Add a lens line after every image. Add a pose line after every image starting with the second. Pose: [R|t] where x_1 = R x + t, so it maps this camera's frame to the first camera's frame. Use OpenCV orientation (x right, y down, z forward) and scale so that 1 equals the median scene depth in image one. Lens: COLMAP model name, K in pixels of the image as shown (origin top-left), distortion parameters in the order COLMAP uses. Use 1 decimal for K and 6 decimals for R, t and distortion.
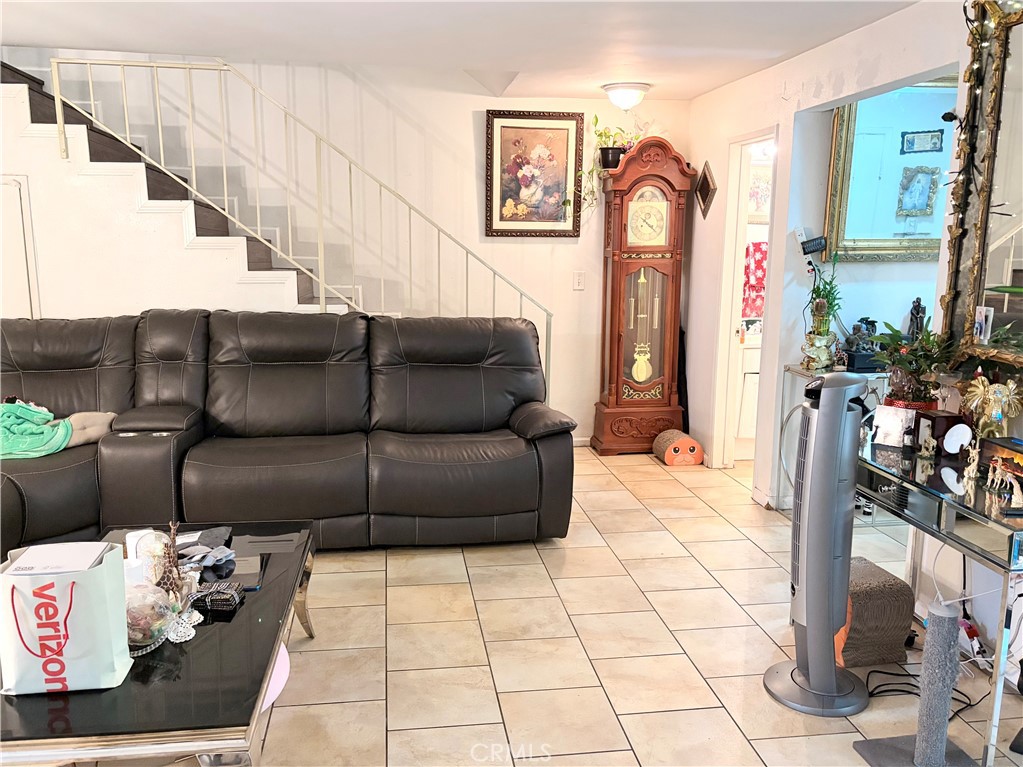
lens RADIAL K [[788.8, 0, 511.5], [0, 788.8, 383.5], [0, 0, 1]] dist [0.074827, -0.068422]
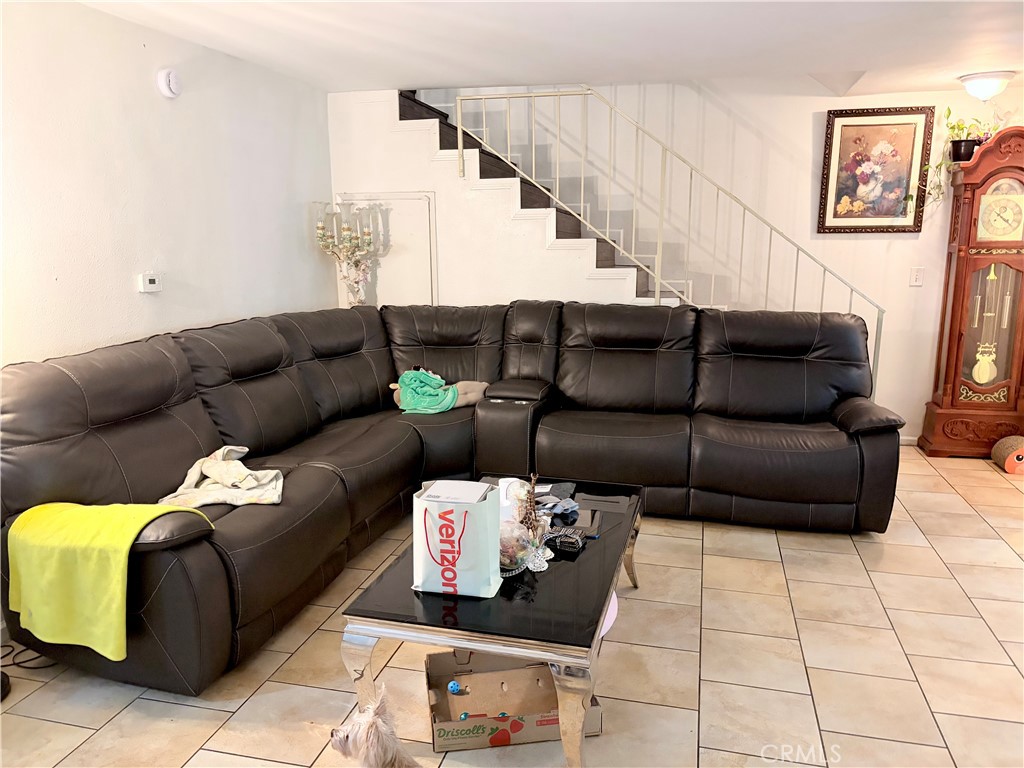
lens RADIAL K [[789.6, 0, 512.0], [0, 789.6, 384.0], [0, 0, 1]] dist [0.074827, -0.068422]
pose [[0.933938, 0.060735, -0.352236, -0.028438], [-0.053163, 0.998100, 0.031141, -0.001618], [0.353459, -0.010358, 0.935393, -0.126190]]
